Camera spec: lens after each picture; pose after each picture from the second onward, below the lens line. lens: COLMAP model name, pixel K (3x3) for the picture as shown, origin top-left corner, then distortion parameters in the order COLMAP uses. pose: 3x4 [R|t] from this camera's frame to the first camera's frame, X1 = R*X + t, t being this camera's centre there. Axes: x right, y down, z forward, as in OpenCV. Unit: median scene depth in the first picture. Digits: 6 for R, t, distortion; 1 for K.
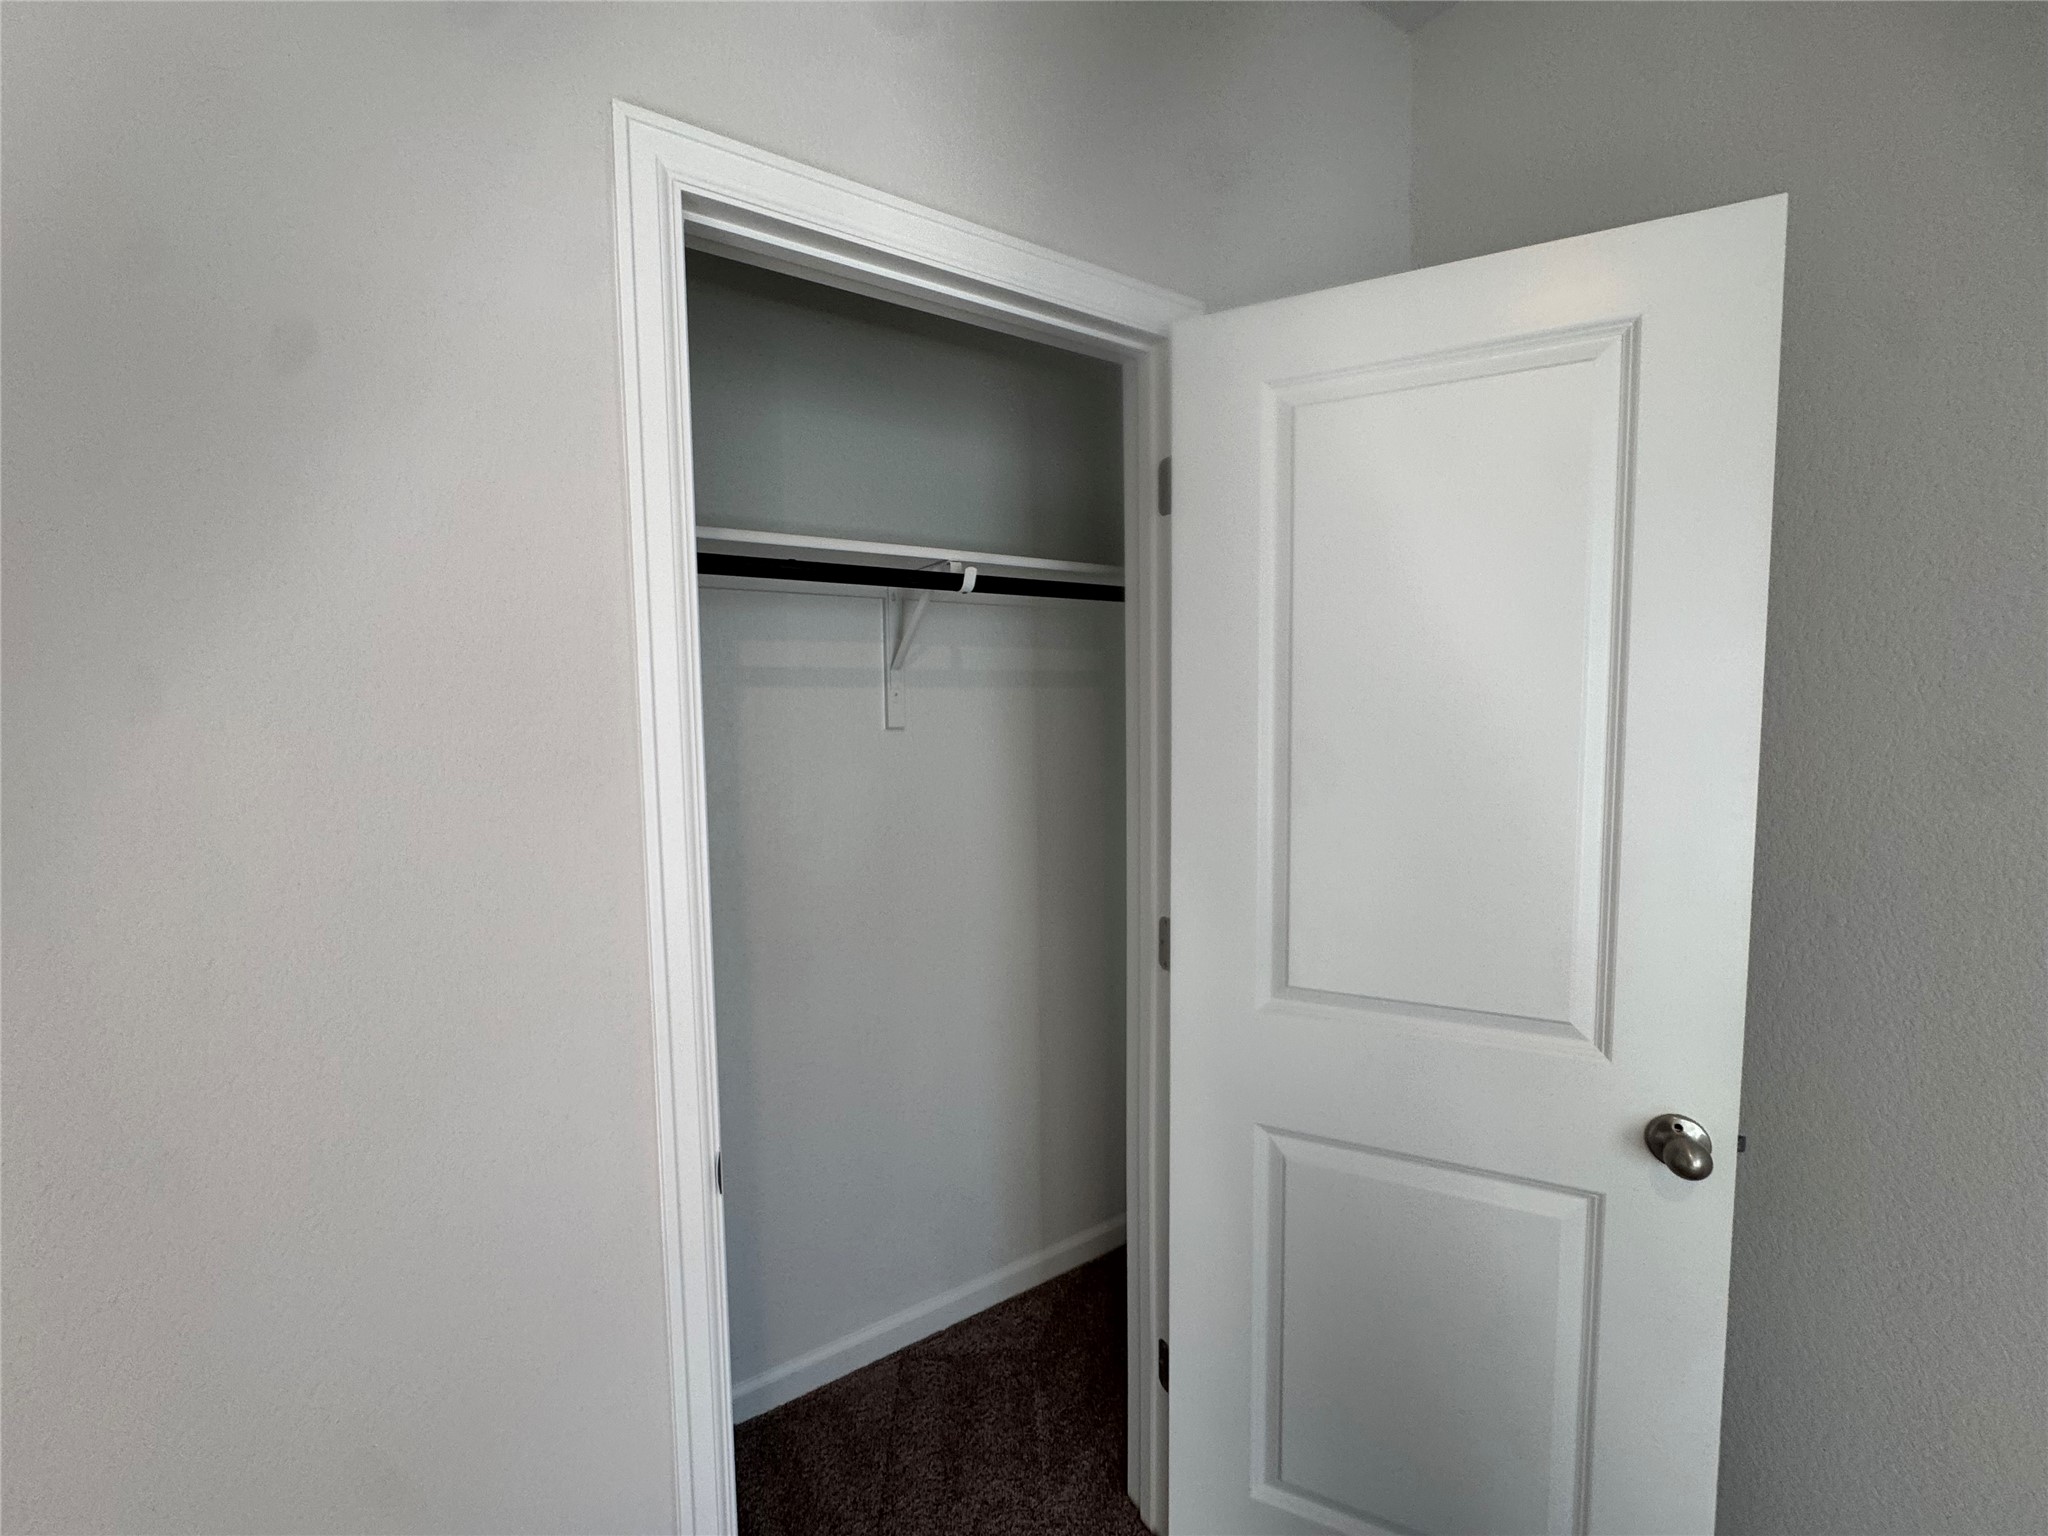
lens RADIAL K [[821.7, 0, 1021.1], [0, 821.7, 764.4], [0, 0, 1]] dist [-0.000611, 0.000042]
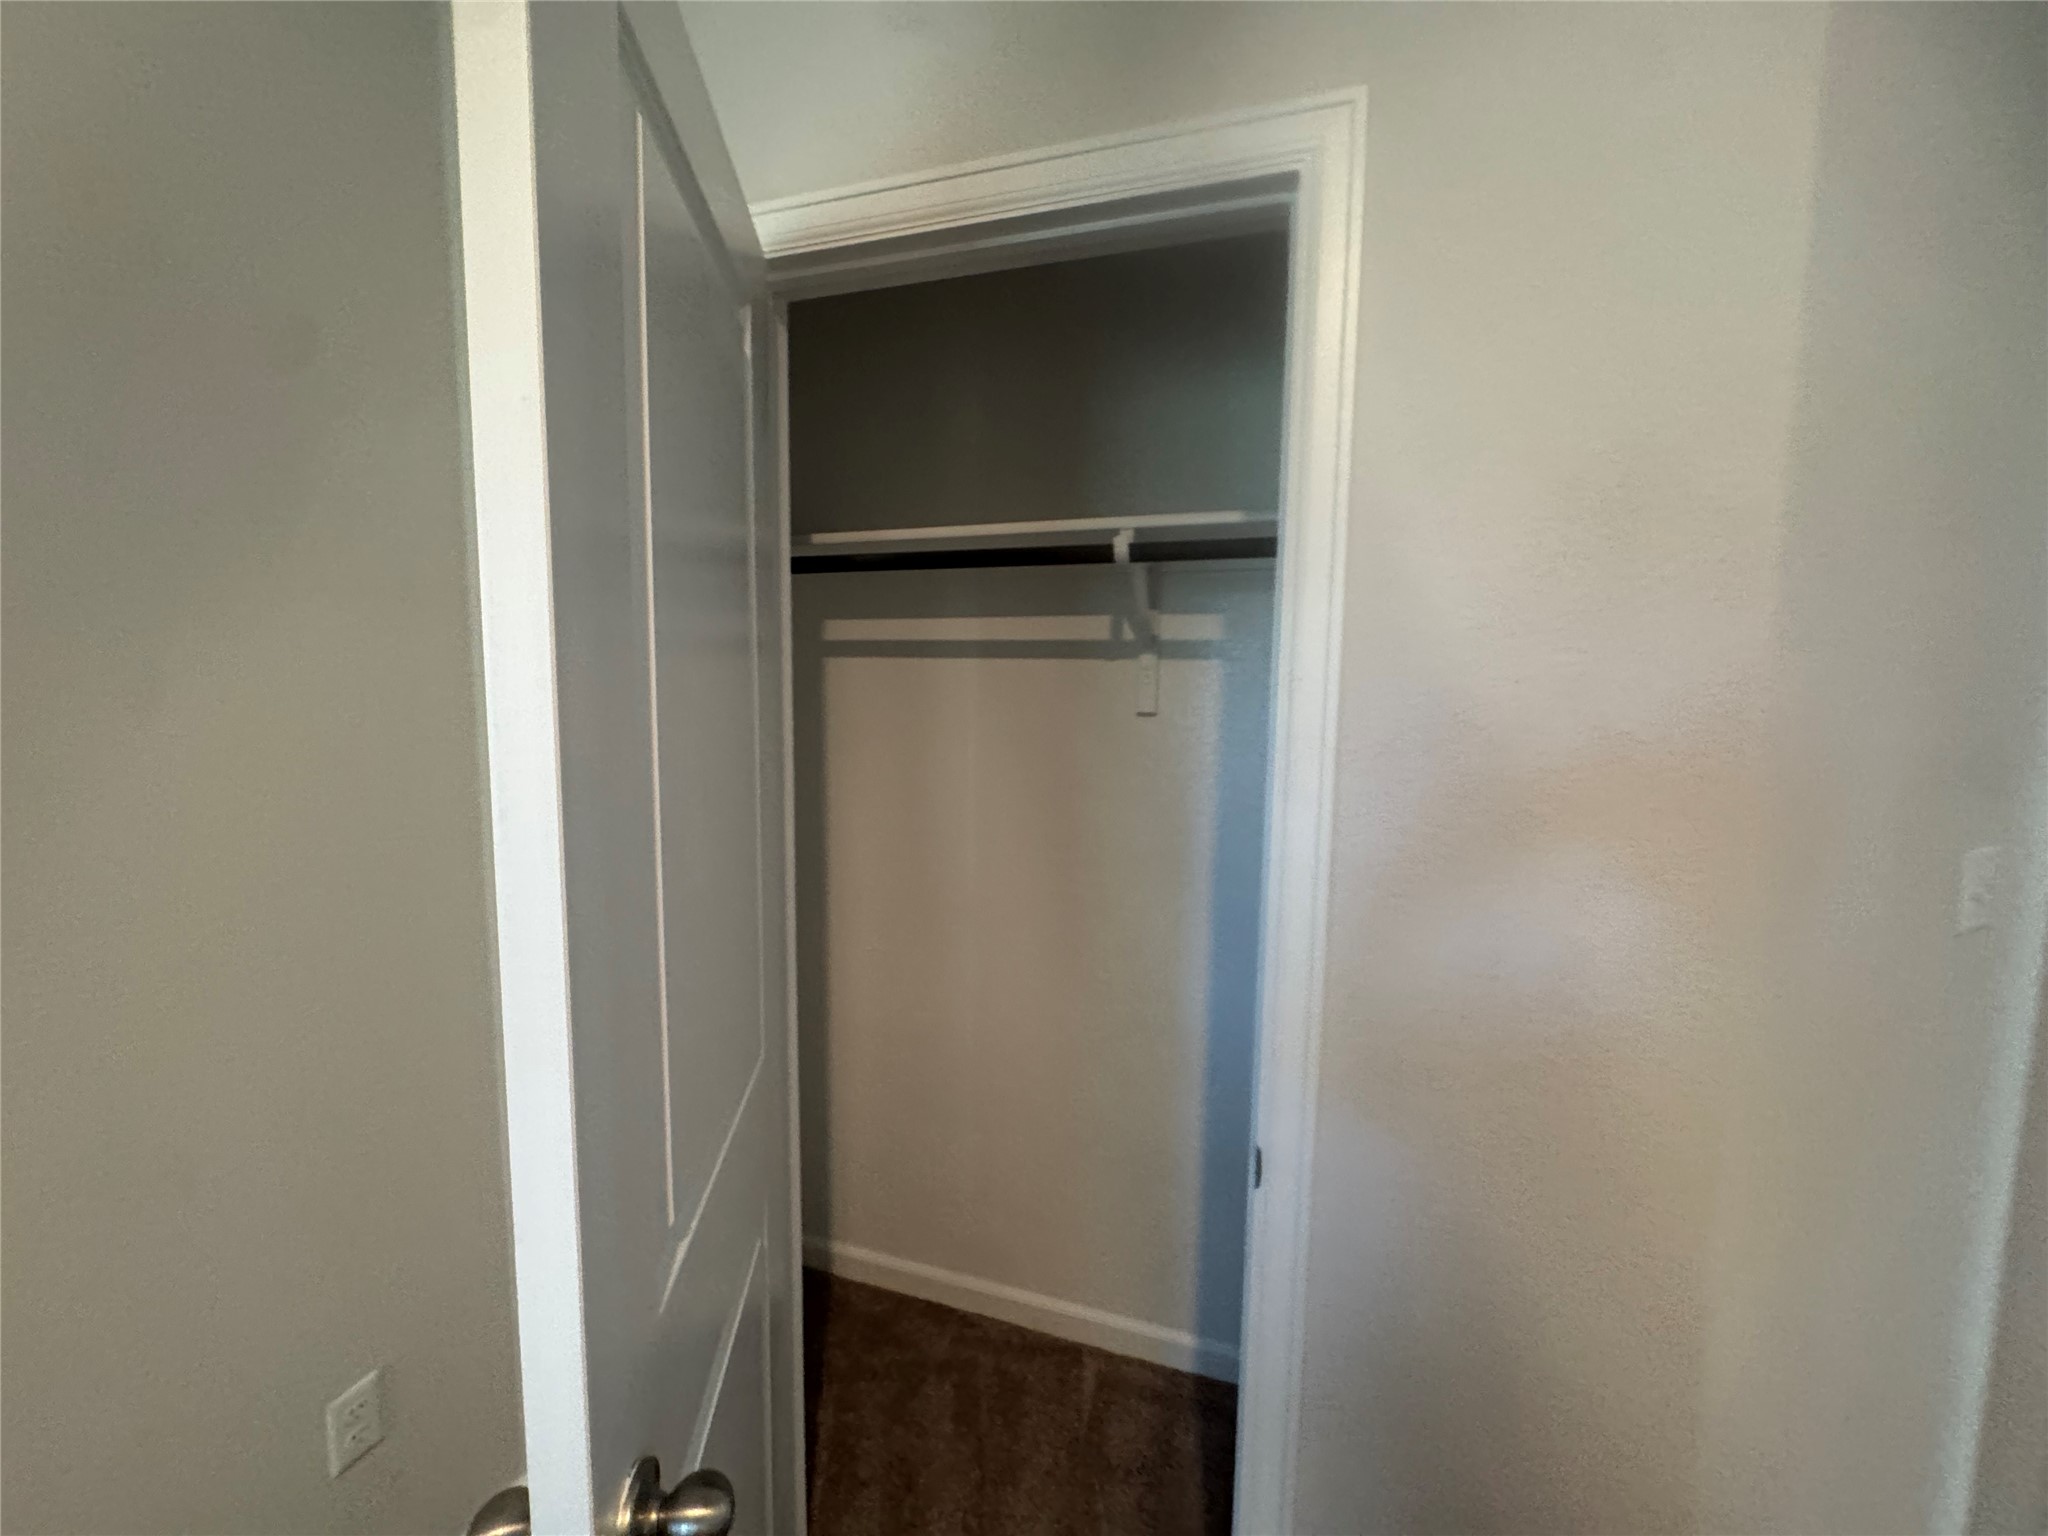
lens RADIAL K [[821.7, 0, 1021.1], [0, 821.7, 764.4], [0, 0, 1]] dist [-0.000611, 0.000042]
pose [[0.636564, 0.101758, -0.764481, 0.587241], [-0.080873, 0.994600, 0.065047, -0.042592], [0.766972, 0.020420, 0.641356, 0.359660]]
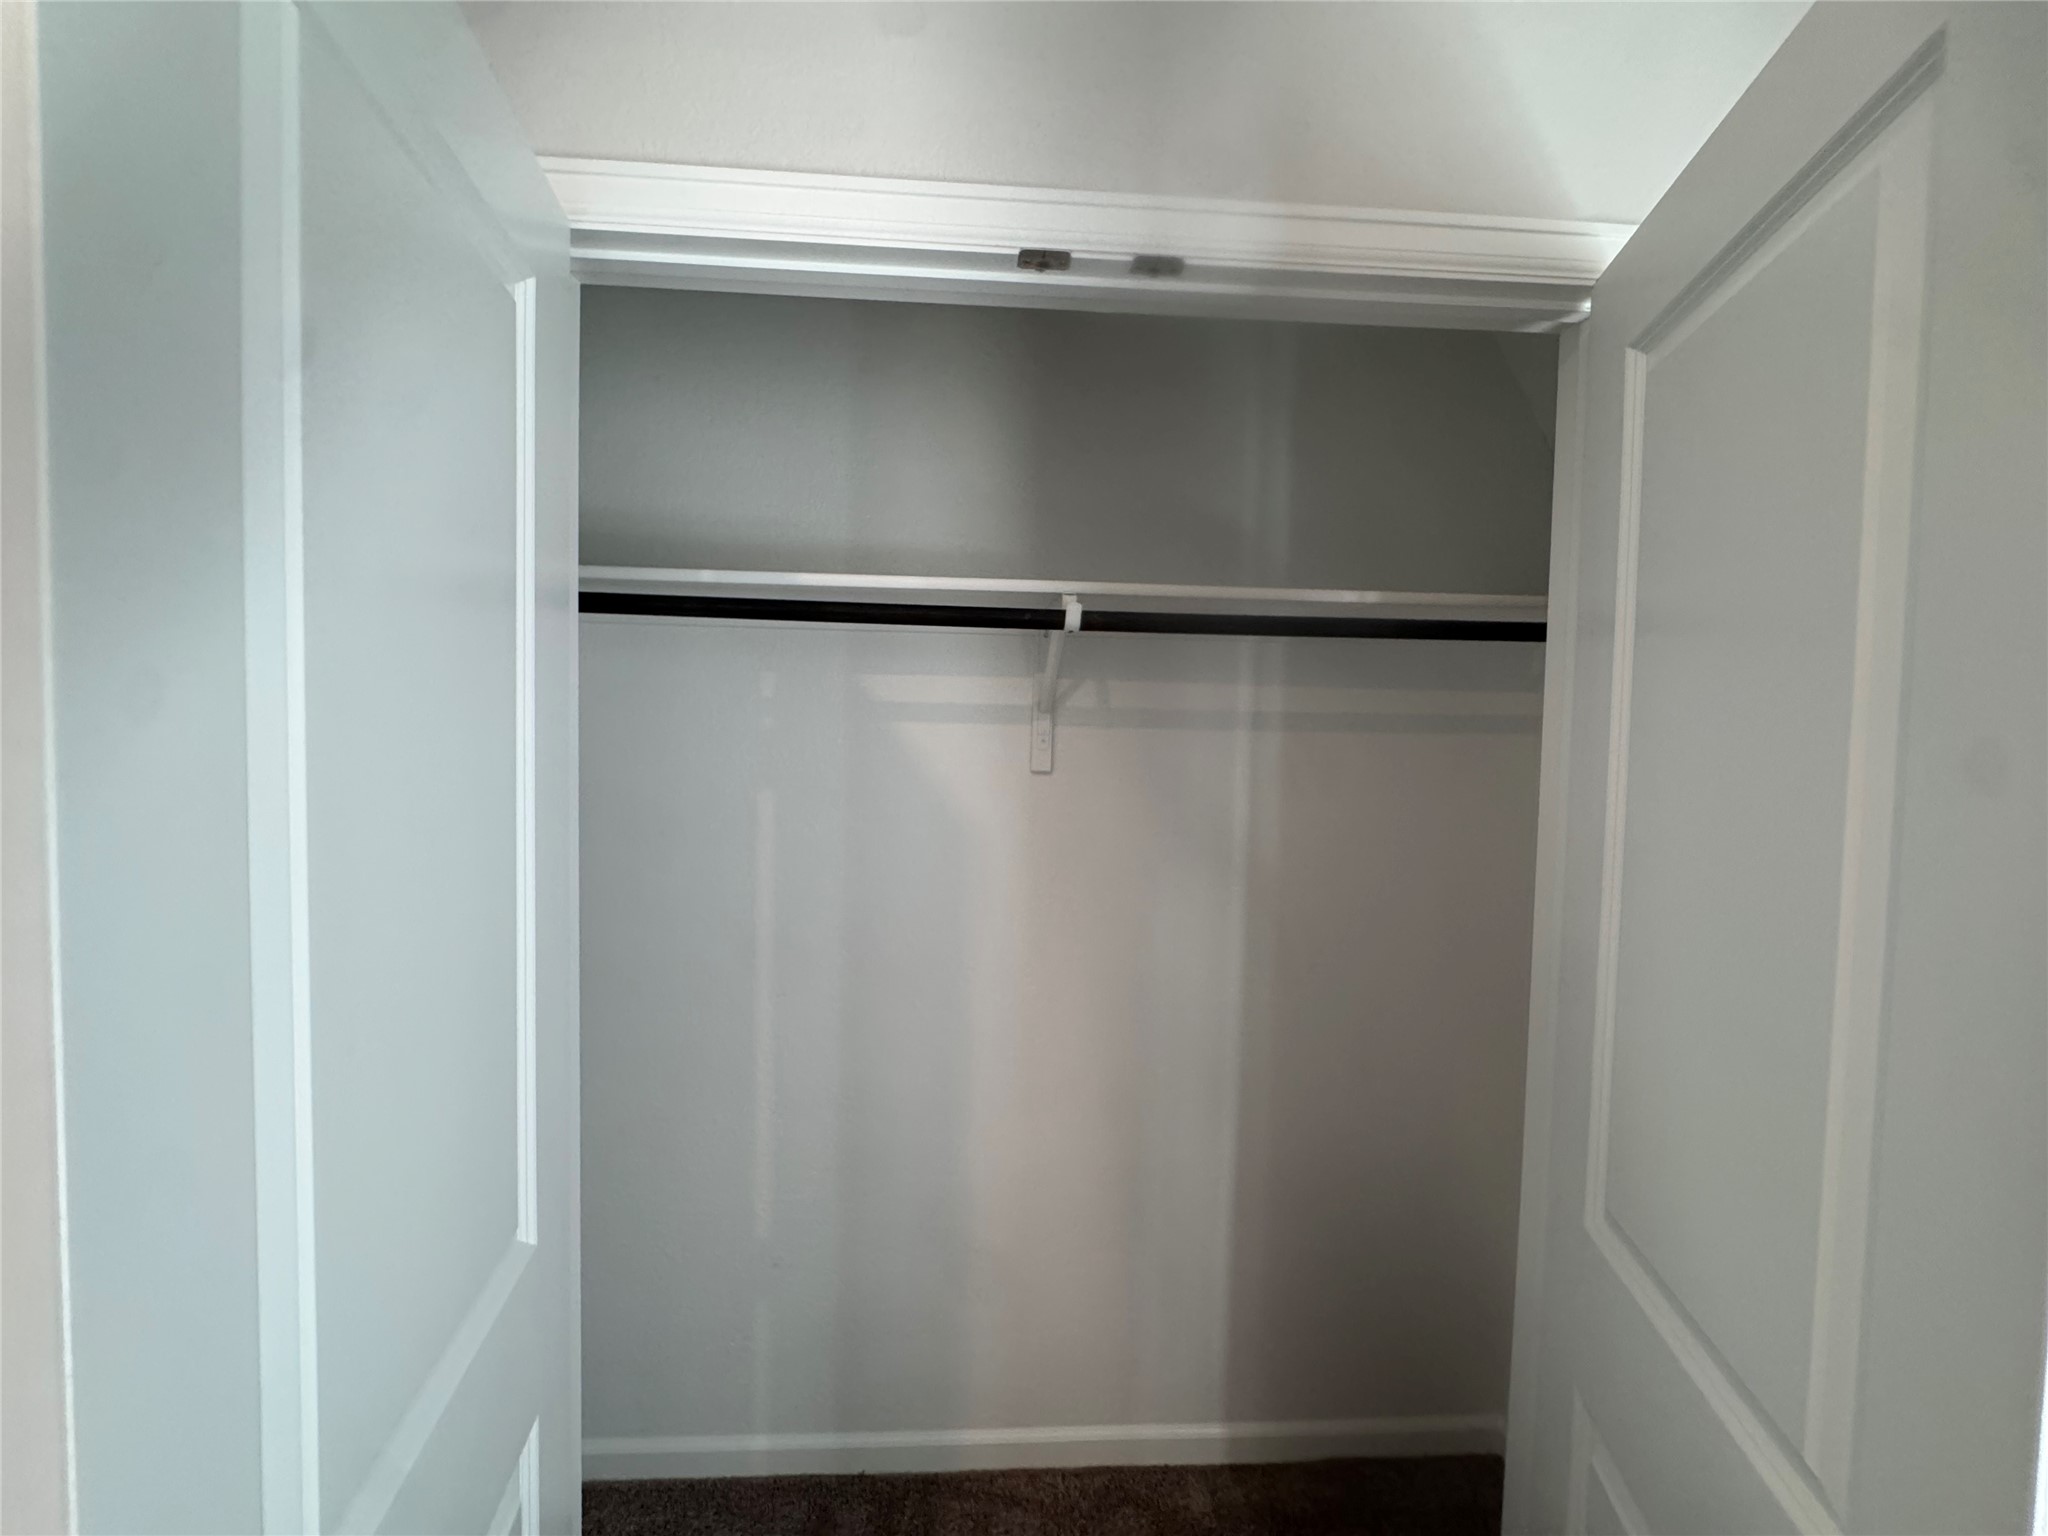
lens RADIAL K [[854.6, 0, 1026.2], [0, 854.6, 811.0], [0, 0, 1]] dist [-0.002050, -0.000194]
pose [[0.878086, 0.069564, -0.473419, 0.433370], [-0.074475, 0.997188, 0.008391, -0.032532], [0.472672, 0.027890, 0.880797, 0.264097]]
